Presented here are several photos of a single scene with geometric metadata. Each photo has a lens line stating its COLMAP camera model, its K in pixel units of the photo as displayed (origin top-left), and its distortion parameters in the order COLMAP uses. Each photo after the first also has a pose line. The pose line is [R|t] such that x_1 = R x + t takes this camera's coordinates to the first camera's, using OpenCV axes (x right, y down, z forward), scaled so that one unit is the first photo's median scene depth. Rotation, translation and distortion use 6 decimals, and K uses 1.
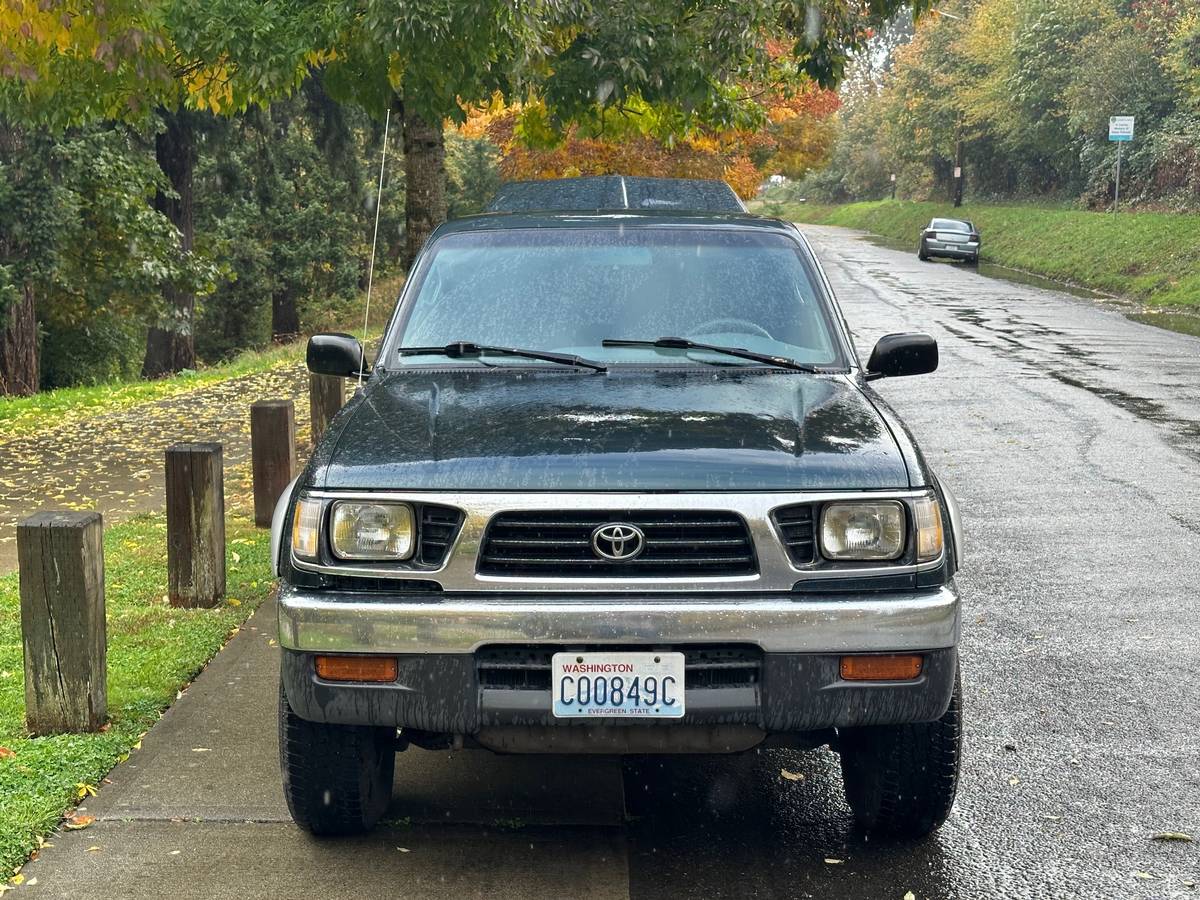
lens RADIAL K [[1643.6, 0, 595.9], [0, 1643.6, 472.7], [0, 0, 1]] dist [0.185737, -0.379789]
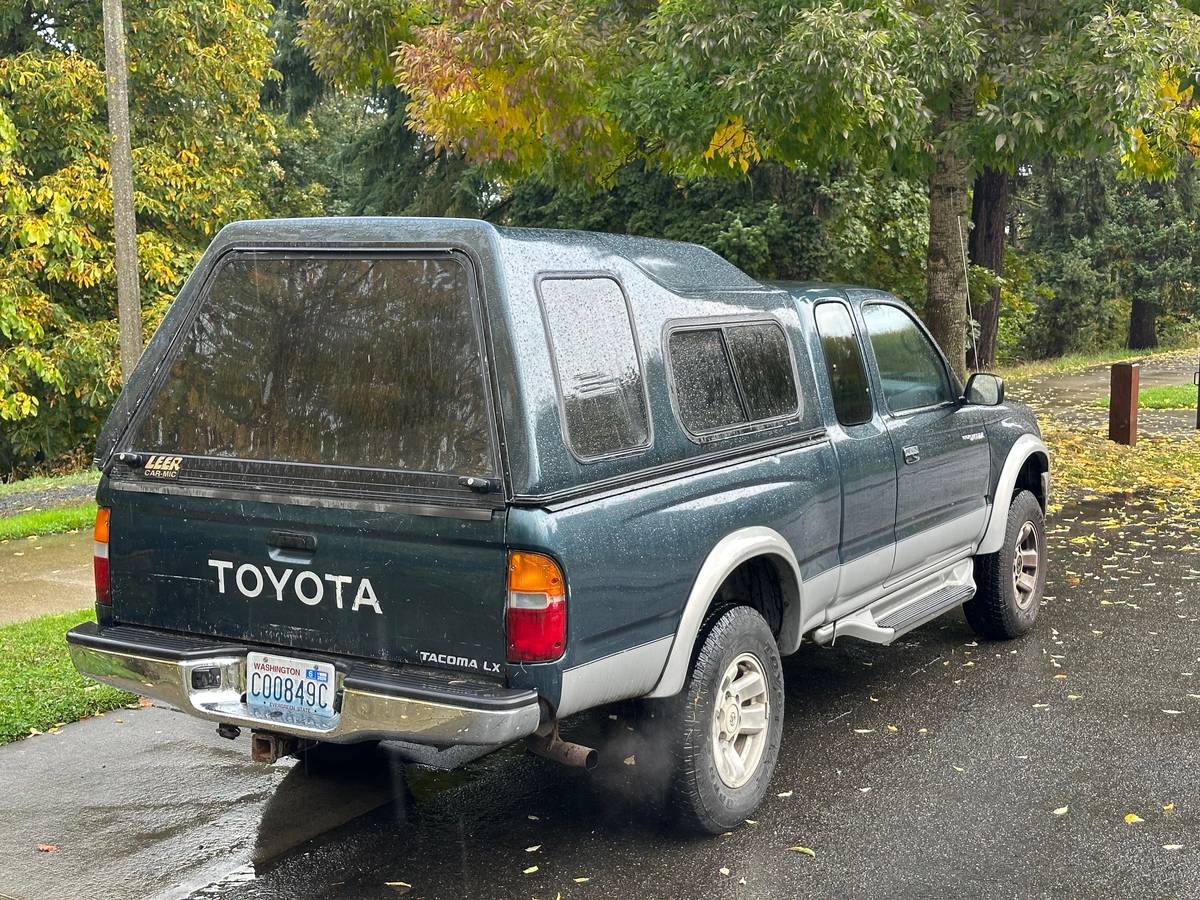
lens RADIAL K [[1643.6, 0, 595.9], [0, 1643.6, 472.7], [0, 0, 1]] dist [0.185737, -0.379789]
pose [[0.852323, 0.071175, -0.518151, 0.287785], [-0.075922, 0.997041, 0.012071, -0.016794], [0.517476, 0.029050, 0.855204, -0.011601]]
